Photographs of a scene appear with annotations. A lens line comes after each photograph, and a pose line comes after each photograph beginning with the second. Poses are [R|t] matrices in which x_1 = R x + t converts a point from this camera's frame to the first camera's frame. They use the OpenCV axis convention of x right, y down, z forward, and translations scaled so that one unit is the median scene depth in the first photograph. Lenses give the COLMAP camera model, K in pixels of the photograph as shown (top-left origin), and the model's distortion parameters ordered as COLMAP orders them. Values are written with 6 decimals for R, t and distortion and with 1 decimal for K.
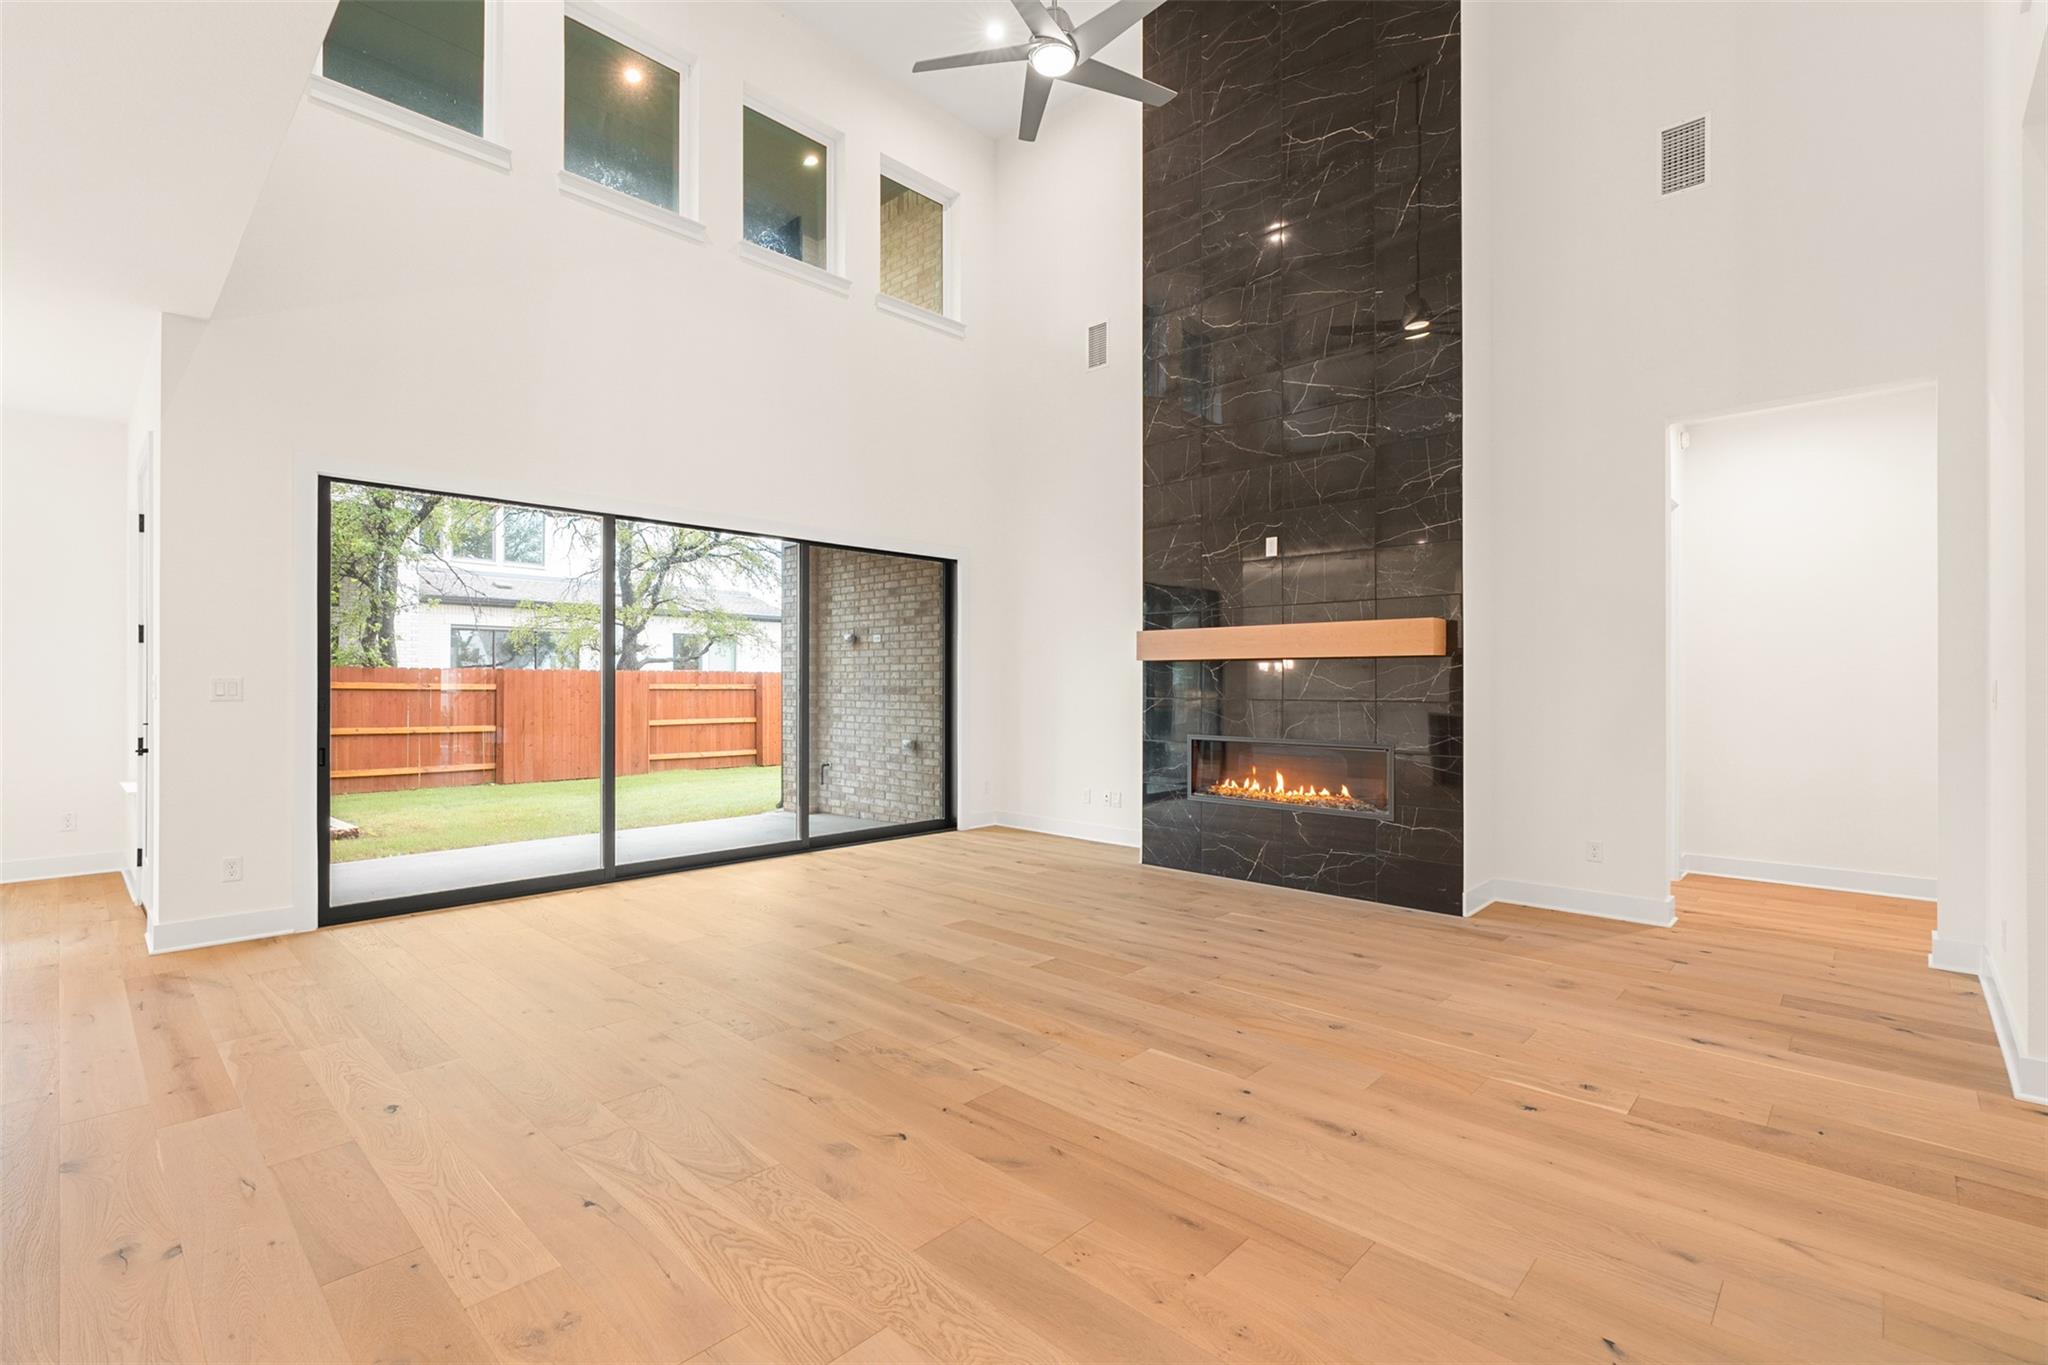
lens RADIAL K [[918.7, 0, 1029.5], [0, 918.7, 682.7], [0, 0, 1]] dist [-0.007785, 0.001618]
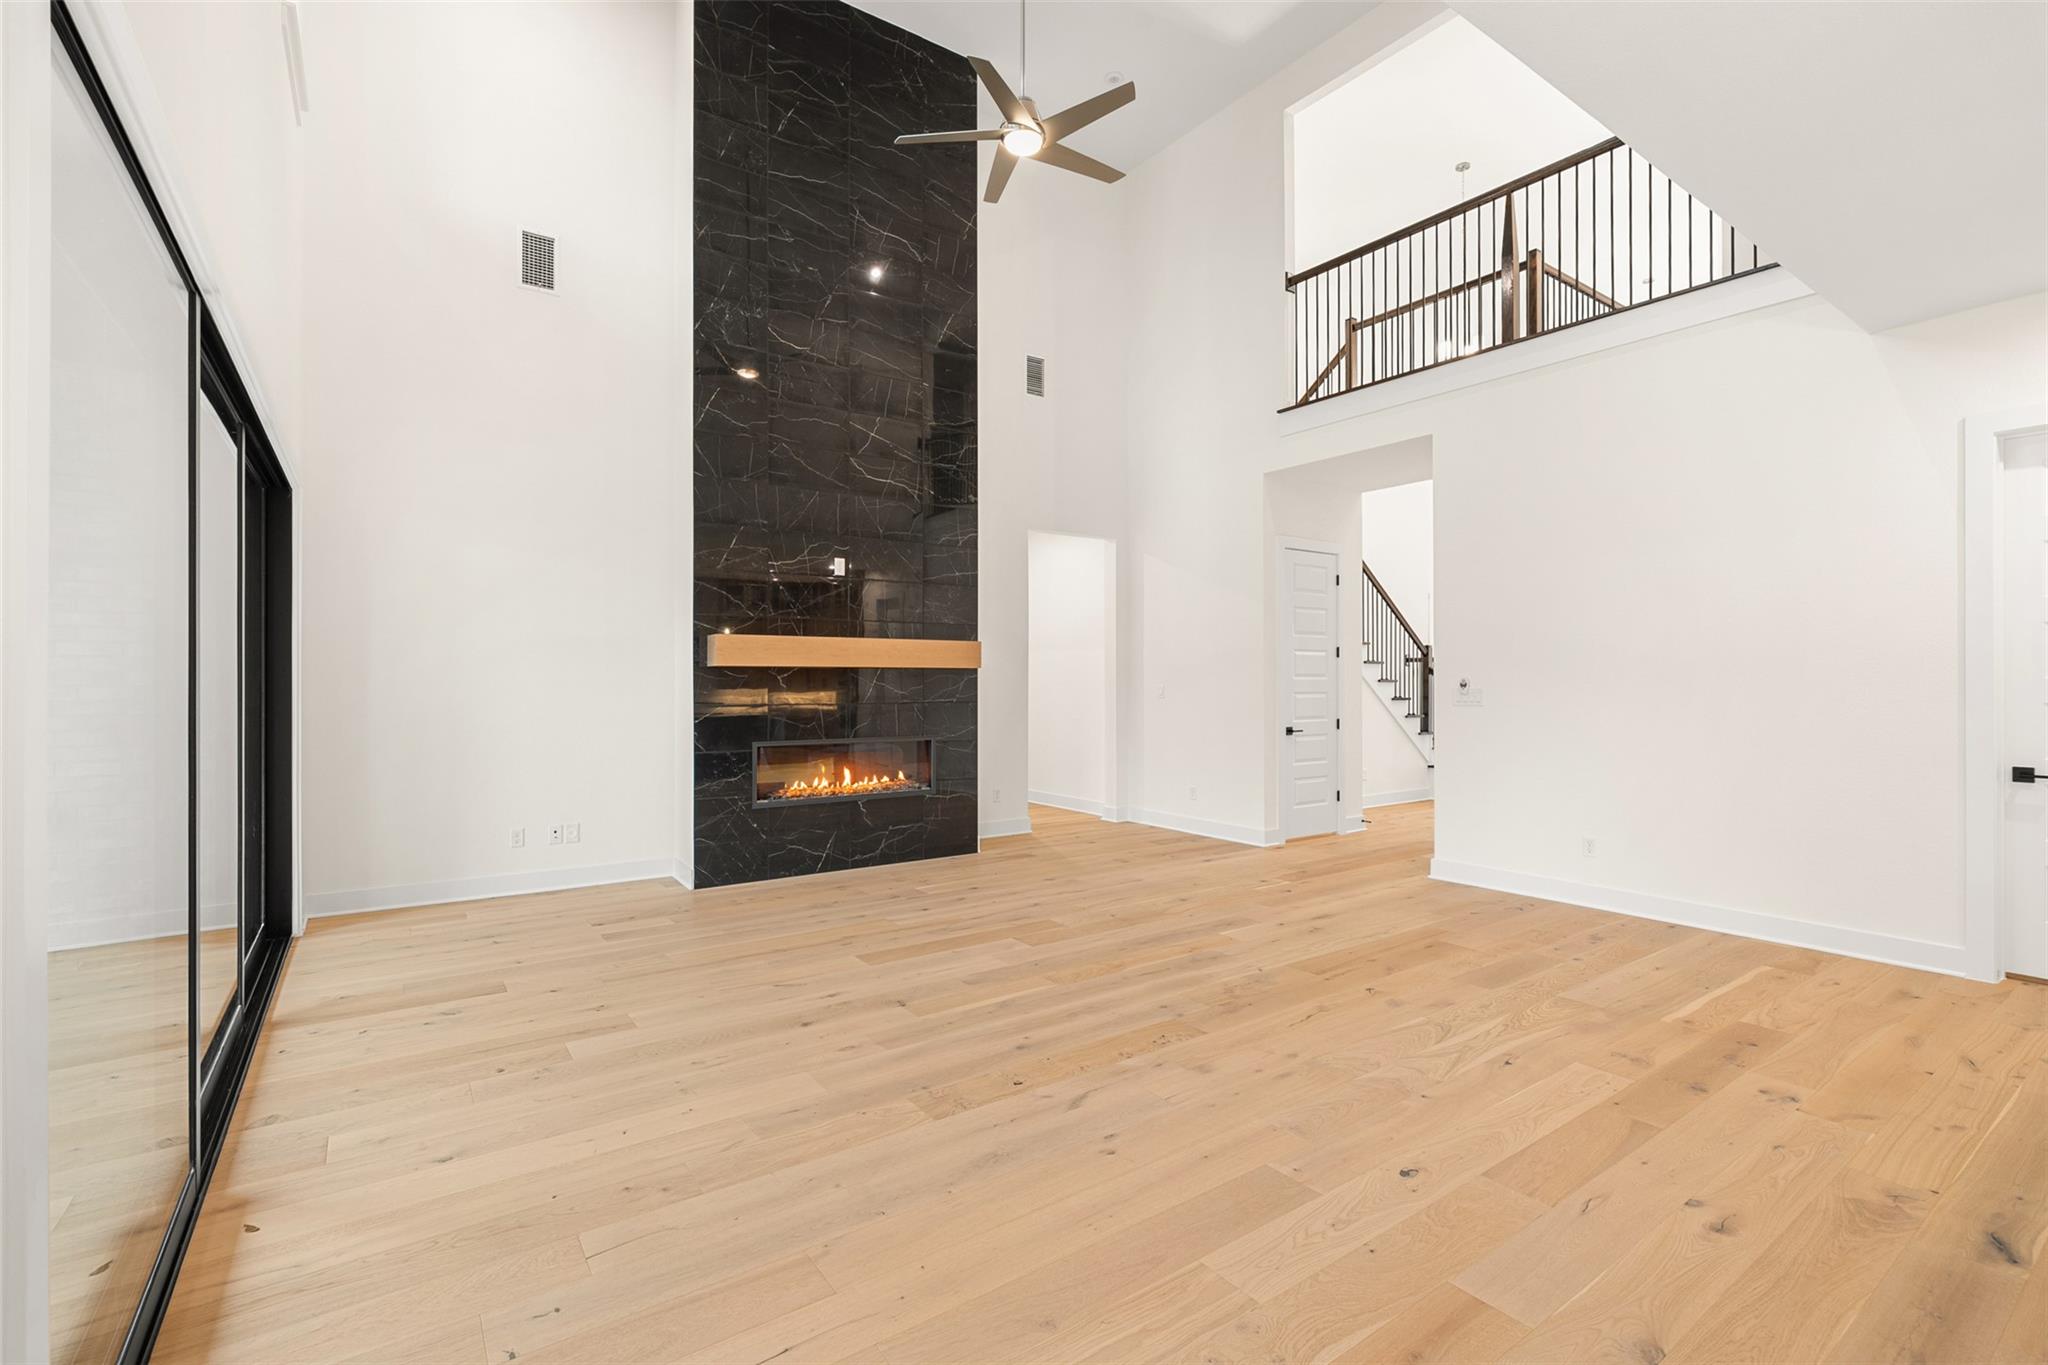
lens RADIAL K [[918.7, 0, 1021.8], [0, 918.7, 675.3], [0, 0, 1]] dist [-0.007785, 0.001618]
pose [[0.196947, 0.000696, 0.980414, -0.908617], [-0.000504, 1.000000, -0.000608, -0.017686], [-0.980414, -0.000375, 0.196947, 0.651280]]
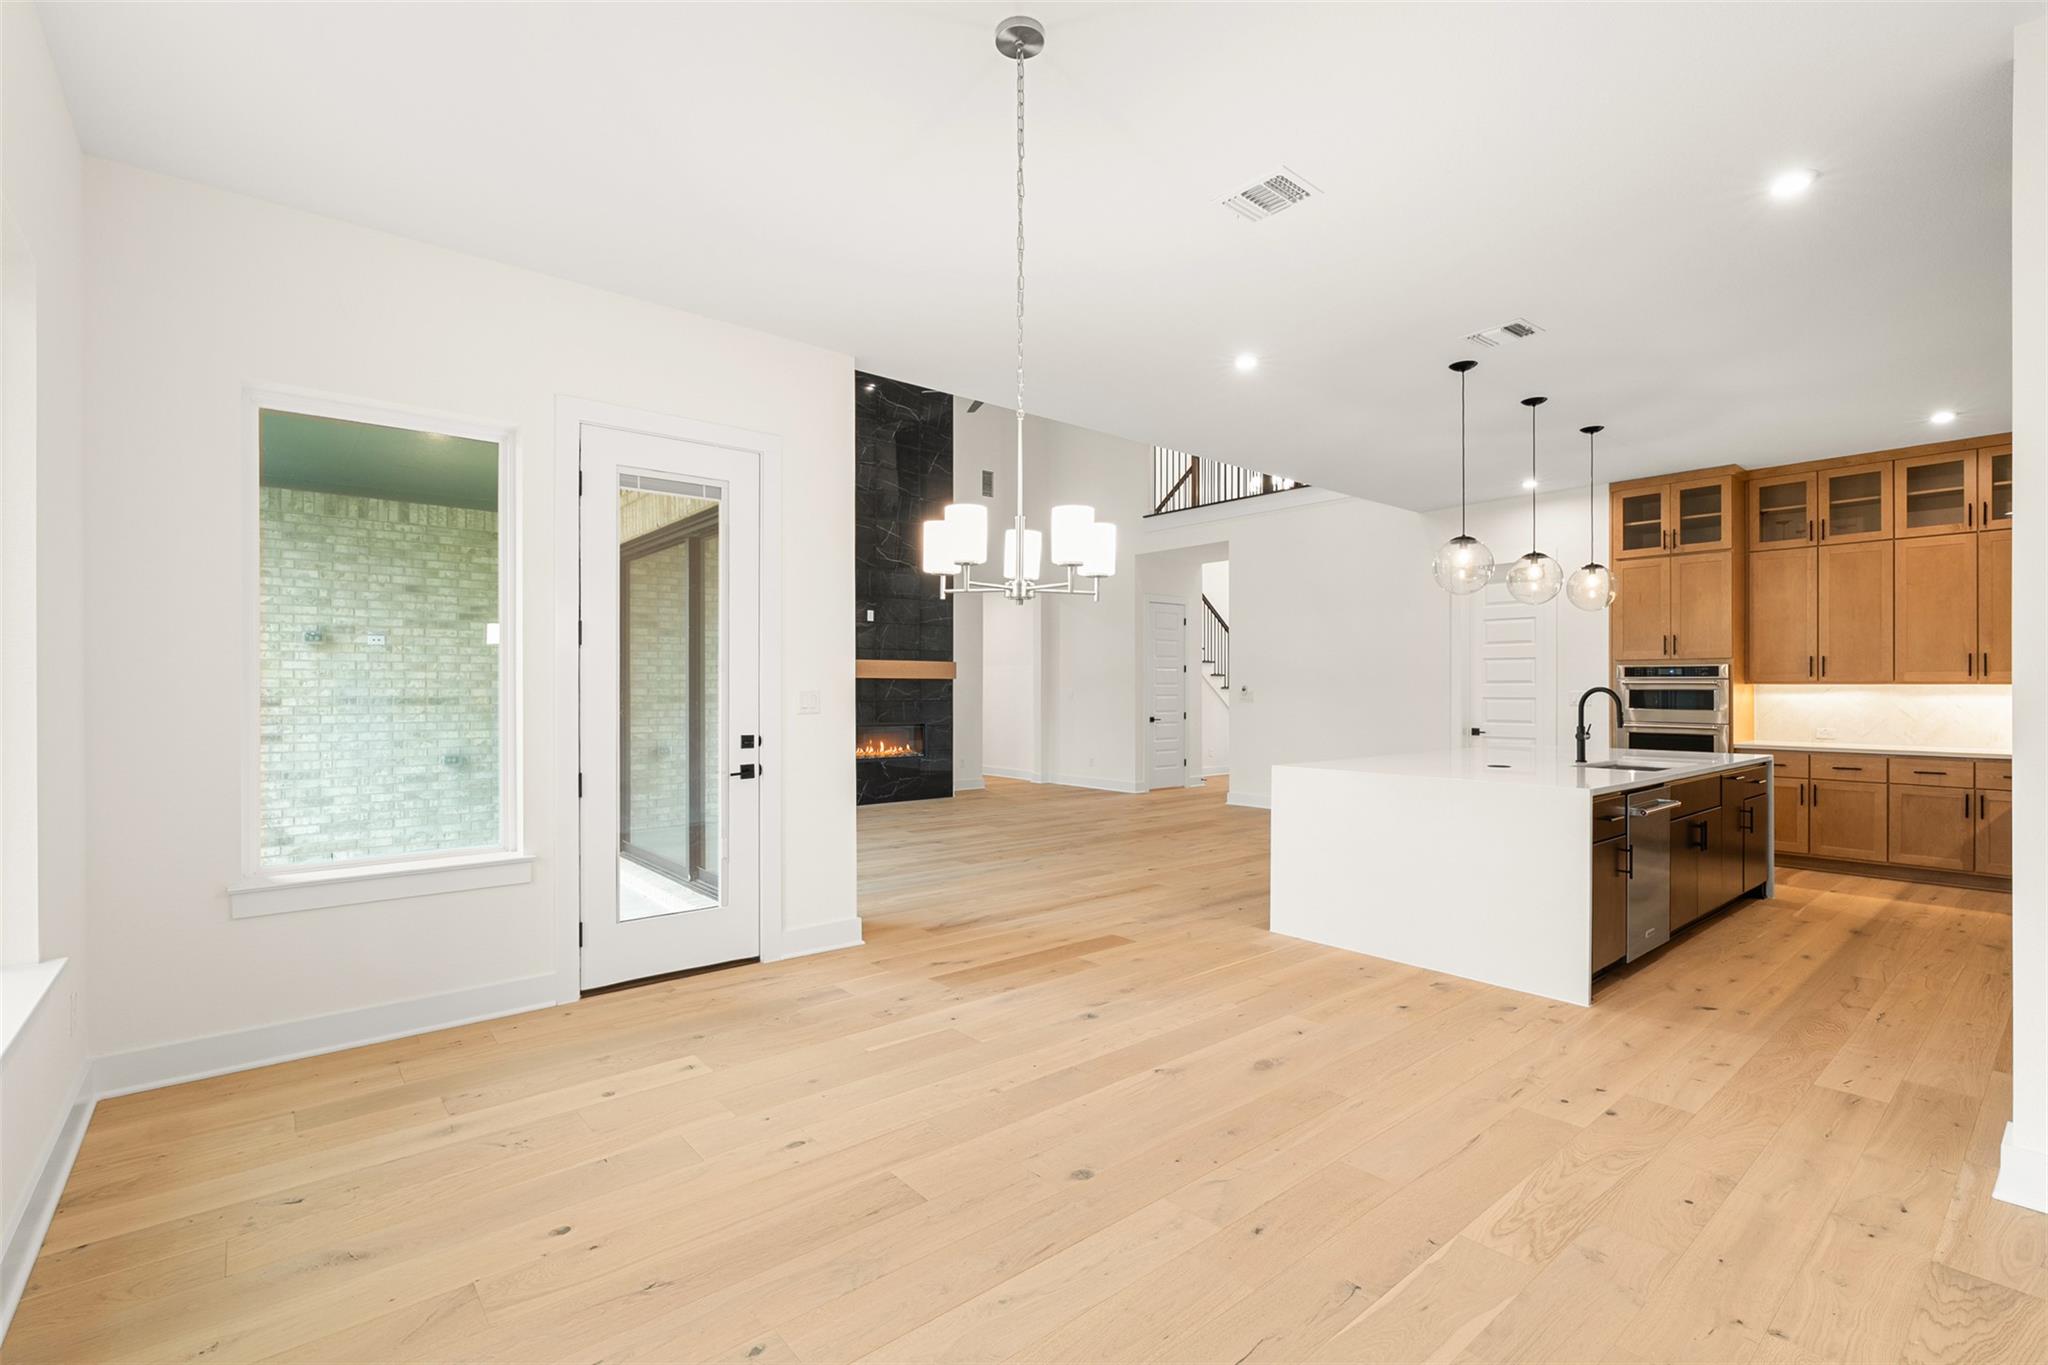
lens RADIAL K [[918.7, 0, 1014.1], [0, 918.7, 692.3], [0, 0, 1]] dist [-0.007785, 0.001618]
pose [[0.119924, -0.007388, 0.992756, -1.718672], [-0.001695, 0.999969, 0.007646, -0.014043], [-0.992782, -0.002600, 0.119908, 0.584447]]
